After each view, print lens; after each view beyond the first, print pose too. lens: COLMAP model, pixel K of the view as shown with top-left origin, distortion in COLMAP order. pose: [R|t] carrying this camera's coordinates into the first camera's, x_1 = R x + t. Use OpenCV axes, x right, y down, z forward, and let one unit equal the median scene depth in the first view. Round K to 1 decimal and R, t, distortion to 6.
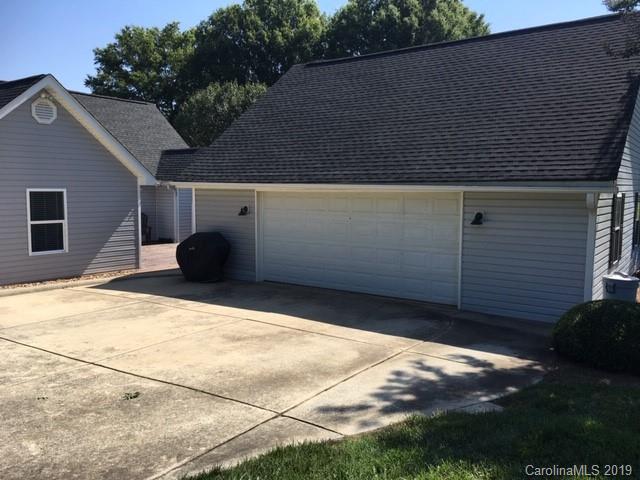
lens RADIAL K [[547.9, 0, 320.0], [0, 547.9, 240.0], [0, 0, 1]] dist [-0.000284, 0.001677]
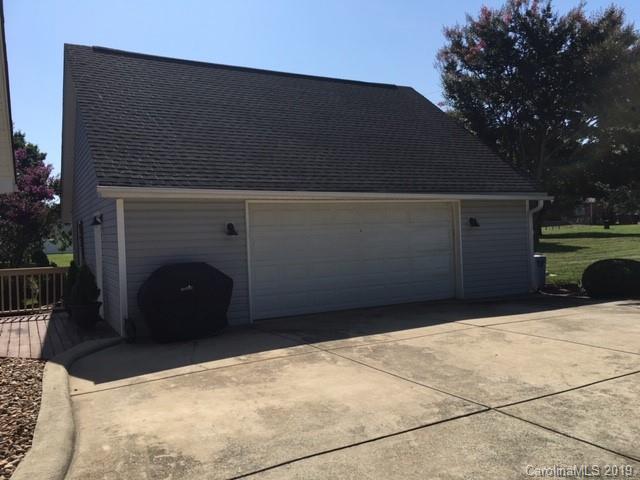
lens RADIAL K [[547.9, 0, 320.0], [0, 547.9, 240.0], [0, 0, 1]] dist [-0.000284, 0.001677]
pose [[0.420117, -0.046387, 0.906284, -0.766943], [0.105432, 0.994424, 0.002024, -0.028970], [-0.901325, 0.094701, 0.422665, 0.603392]]
